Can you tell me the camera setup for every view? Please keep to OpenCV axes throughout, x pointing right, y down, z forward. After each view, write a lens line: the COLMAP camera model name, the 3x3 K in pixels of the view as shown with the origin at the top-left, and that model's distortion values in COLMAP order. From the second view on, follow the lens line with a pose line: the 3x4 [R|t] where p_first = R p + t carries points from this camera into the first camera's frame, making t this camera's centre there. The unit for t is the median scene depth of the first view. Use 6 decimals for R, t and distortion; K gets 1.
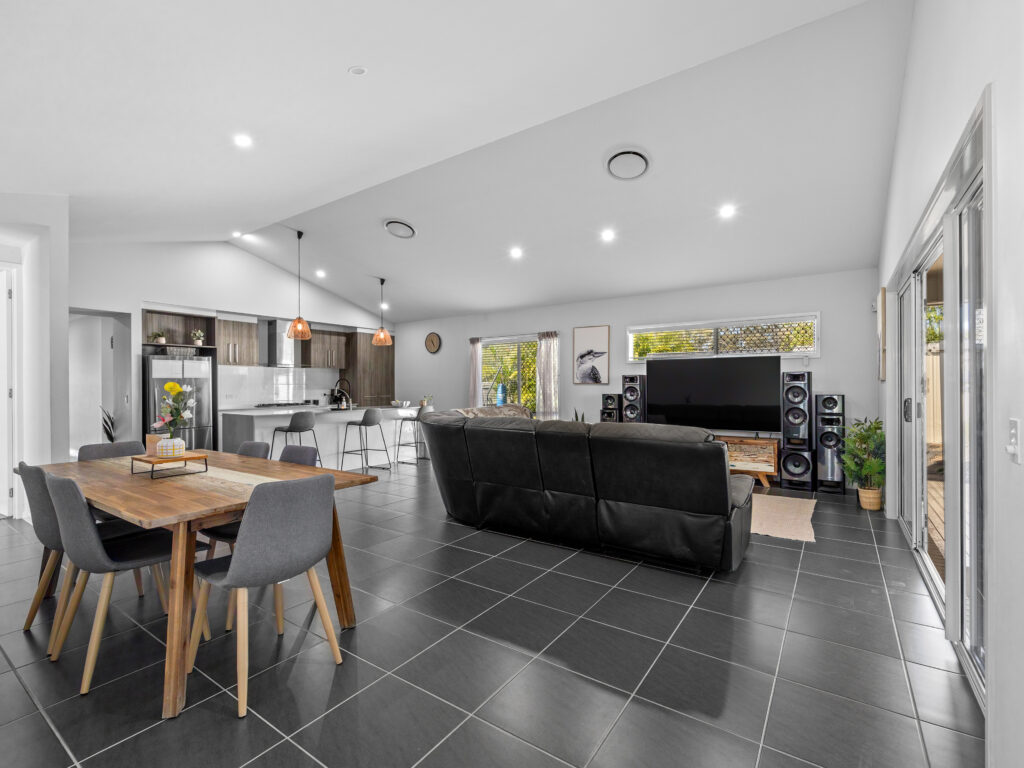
lens RADIAL K [[460.5, 0, 512.0], [0, 460.5, 384.0], [0, 0, 1]] dist [-0.002067, -0.000217]
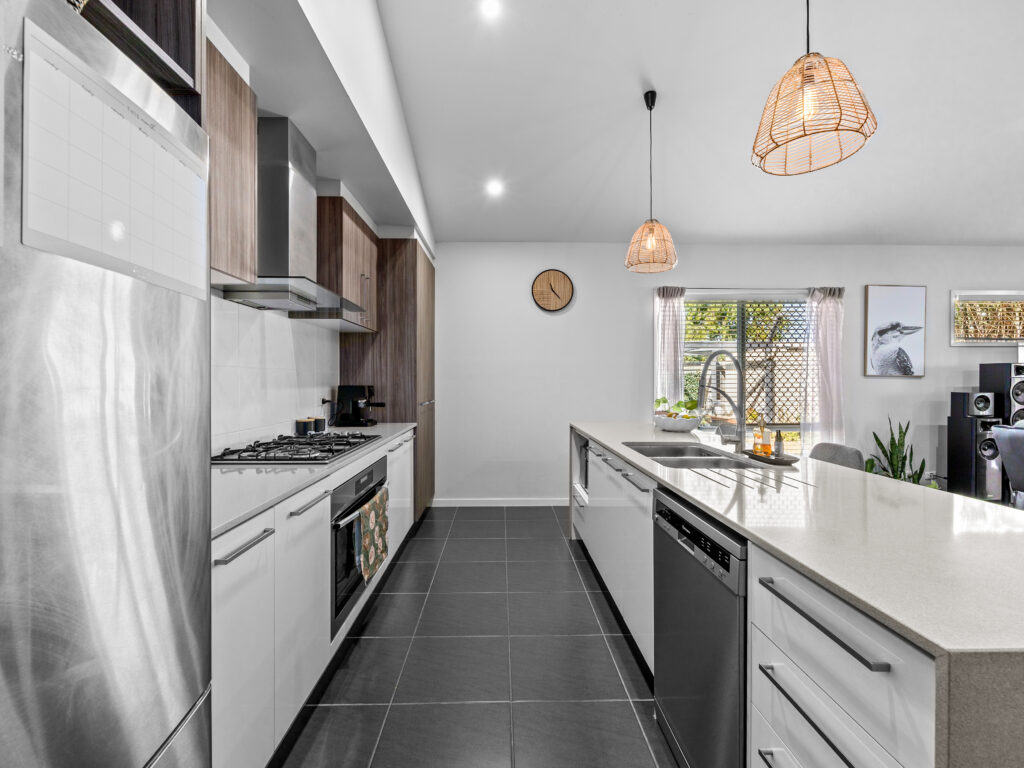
lens RADIAL K [[460.5, 0, 512.0], [0, 460.5, 384.0], [0, 0, 1]] dist [-0.002067, -0.000217]
pose [[0.813215, -0.000178, 0.581964, -0.617091], [-0.005025, 0.999961, 0.007328, 0.007714], [-0.581942, -0.008883, 0.813182, 0.792006]]
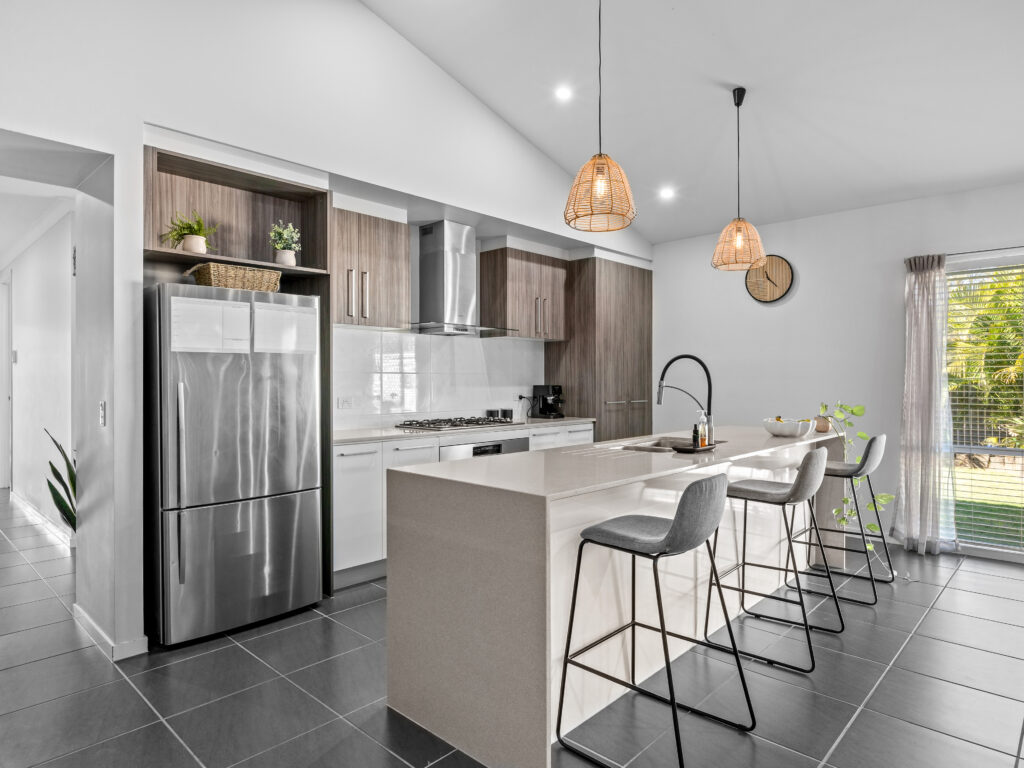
lens RADIAL K [[604.3, 0, 516.5], [0, 604.3, 373.7], [0, 0, 1]] dist [-0.003612, -0.000810]
pose [[0.987575, 0.004091, -0.157093, -0.397338], [-0.005069, 0.999970, -0.005825, 0.003741], [0.157064, 0.006548, 0.987567, 0.518345]]
